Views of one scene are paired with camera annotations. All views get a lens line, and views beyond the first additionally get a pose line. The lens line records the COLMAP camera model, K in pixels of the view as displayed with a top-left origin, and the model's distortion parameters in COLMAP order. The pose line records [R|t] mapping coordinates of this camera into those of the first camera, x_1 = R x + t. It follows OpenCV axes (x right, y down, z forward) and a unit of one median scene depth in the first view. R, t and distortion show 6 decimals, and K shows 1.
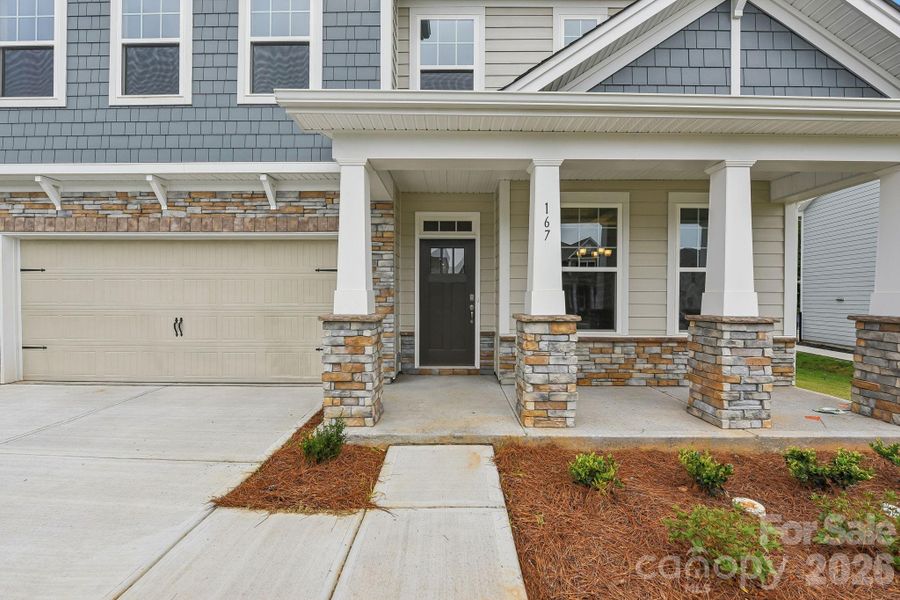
lens RADIAL K [[364.7, 0, 437.5], [0, 364.7, 301.0], [0, 0, 1]] dist [-0.007071, -0.000239]
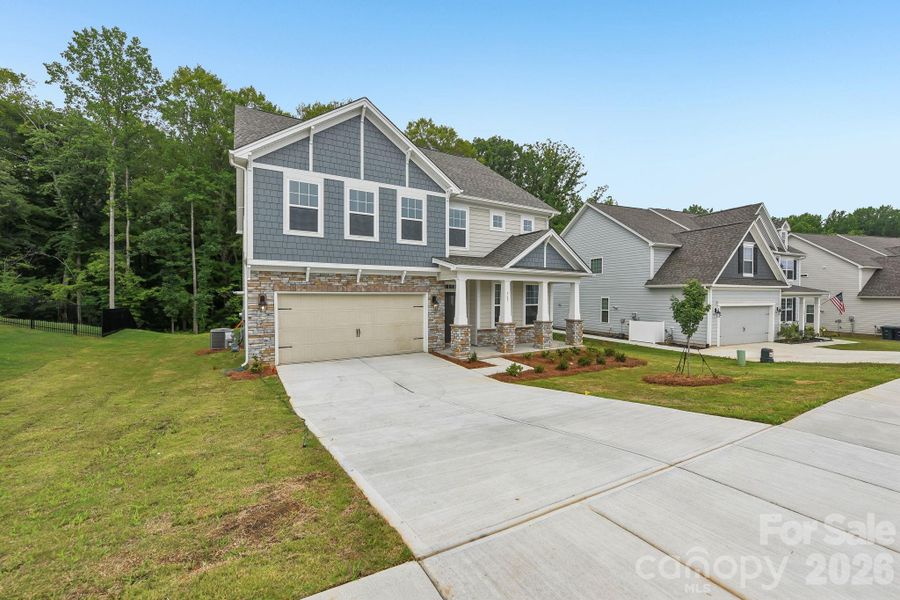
lens RADIAL K [[360.1, 0, 450.0], [0, 360.1, 300.0], [0, 0, 1]] dist [-0.016854, -0.000063]
pose [[0.855670, -0.008551, 0.517452, -1.485755], [0.004822, 0.999952, 0.008551, -0.160626], [-0.517500, -0.004822, 0.855670, -1.298230]]
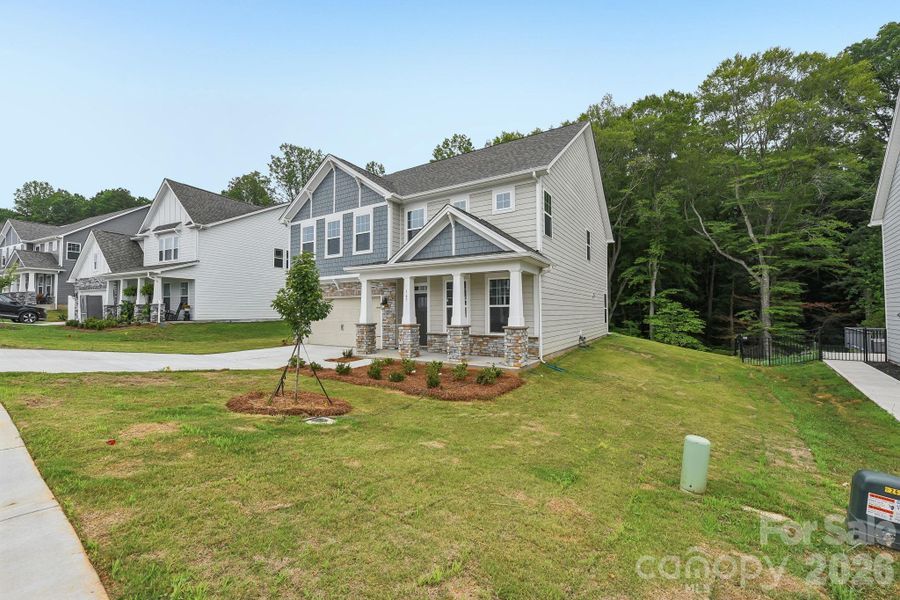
lens RADIAL K [[360.1, 0, 450.0], [0, 360.1, 300.0], [0, 0, 1]] dist [-0.016854, -0.000063]
pose [[0.854460, -0.024453, -0.518941, 1.681481], [0.002534, 0.999076, -0.042905, -0.027228], [0.519511, 0.035345, 0.853733, -1.133947]]
